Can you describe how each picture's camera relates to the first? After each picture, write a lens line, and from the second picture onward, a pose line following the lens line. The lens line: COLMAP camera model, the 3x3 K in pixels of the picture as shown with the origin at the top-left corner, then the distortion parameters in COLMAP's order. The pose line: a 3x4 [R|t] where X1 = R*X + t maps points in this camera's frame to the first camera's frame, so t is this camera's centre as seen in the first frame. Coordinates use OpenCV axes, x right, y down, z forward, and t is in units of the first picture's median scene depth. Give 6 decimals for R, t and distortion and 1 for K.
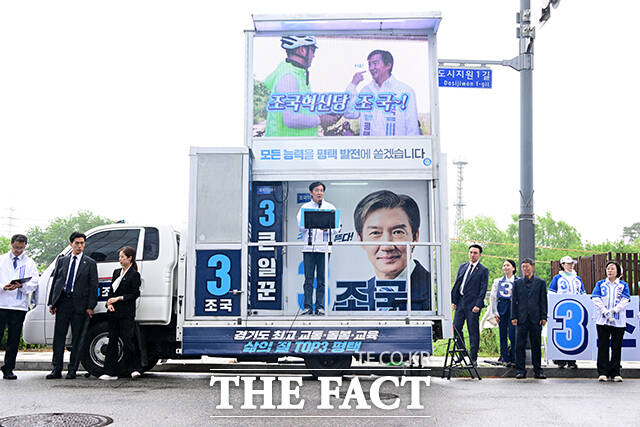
lens RADIAL K [[784.5, 0, 321.2], [0, 784.5, 217.1], [0, 0, 1]] dist [-0.020021, 0.000000]
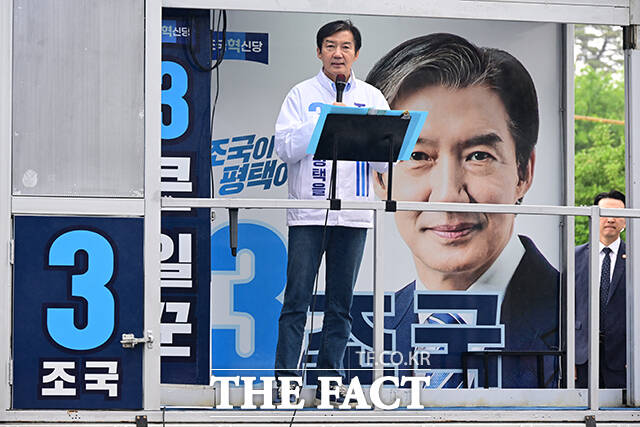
lens RADIAL K [[2621.0, 0, 319.3], [0, 2621.0, 212.0], [0, 0, 1]] dist [-0.141561, 0.000000]
pose [[0.956053, 0.022196, 0.292354, -0.342437], [-0.052072, 0.994133, 0.094807, -0.069475], [-0.288534, -0.105864, 0.951599, -0.107369]]
